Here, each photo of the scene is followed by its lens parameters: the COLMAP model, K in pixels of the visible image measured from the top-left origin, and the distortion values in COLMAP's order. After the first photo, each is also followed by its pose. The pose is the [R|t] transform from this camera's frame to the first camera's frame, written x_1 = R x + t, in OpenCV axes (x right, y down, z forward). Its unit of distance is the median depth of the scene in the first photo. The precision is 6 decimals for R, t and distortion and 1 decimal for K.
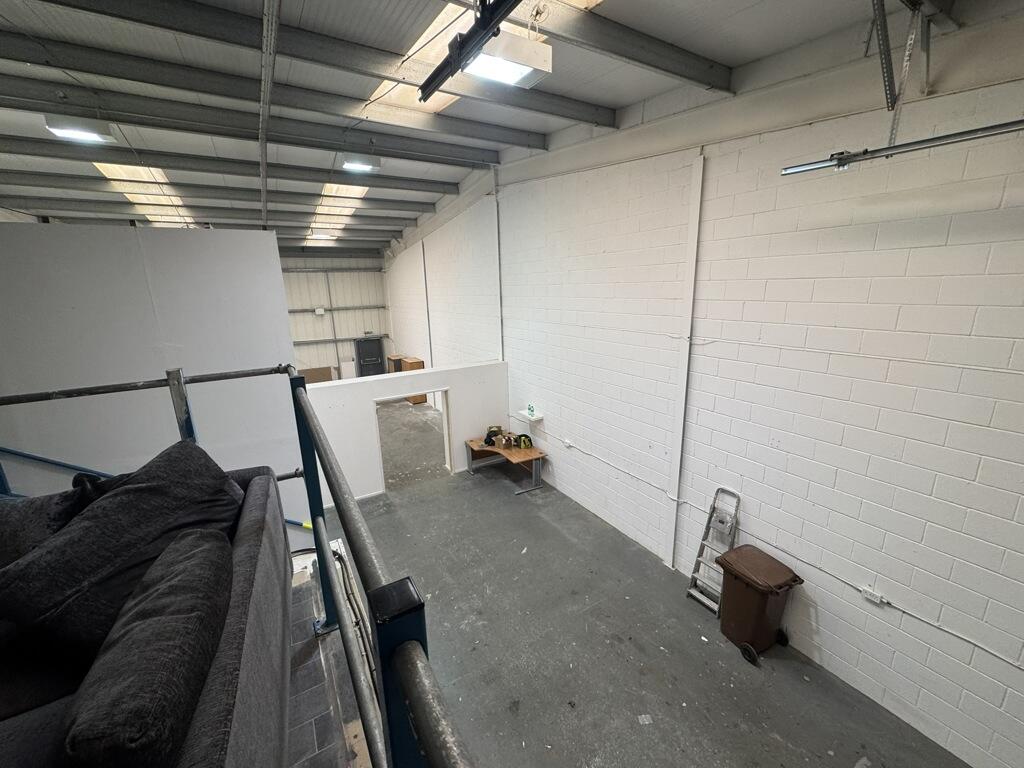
lens RADIAL K [[408.0, 0, 508.7], [0, 408.0, 387.2], [0, 0, 1]] dist [0.001221, 0.000423]
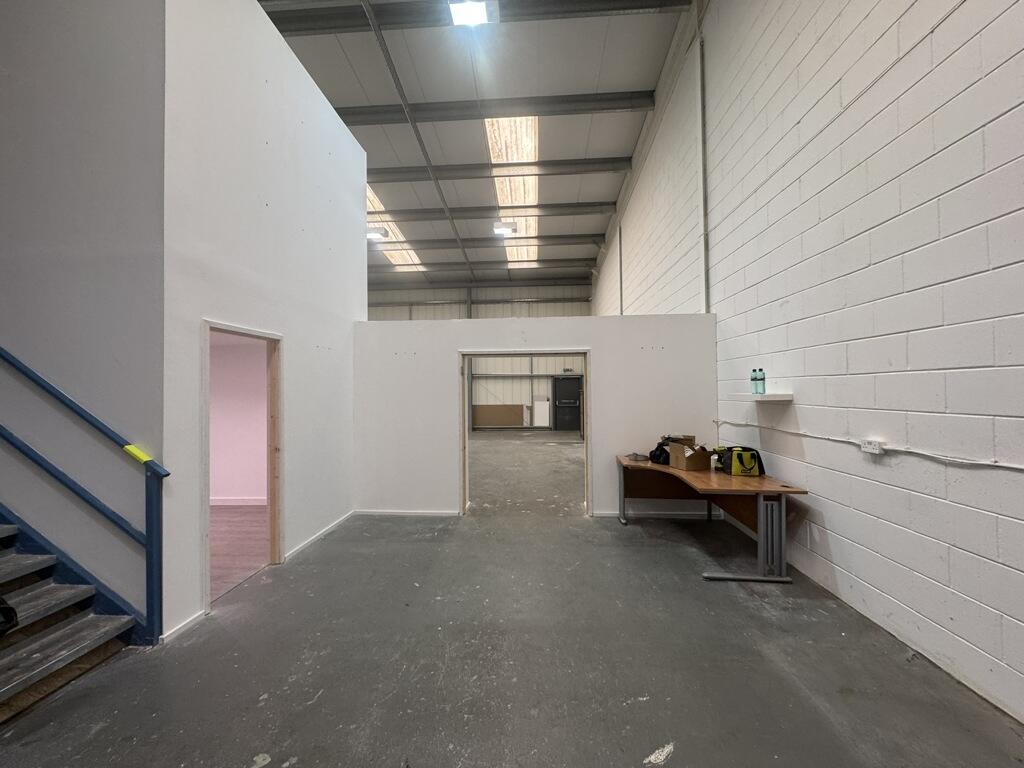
lens RADIAL K [[408.0, 0, 508.7], [0, 408.0, 387.2], [0, 0, 1]] dist [0.001221, 0.000423]
pose [[0.825173, 0.013801, -0.564711, 0.077078], [-0.150399, 0.968984, -0.196086, 0.178375], [0.544490, 0.246737, 0.801656, 0.504904]]
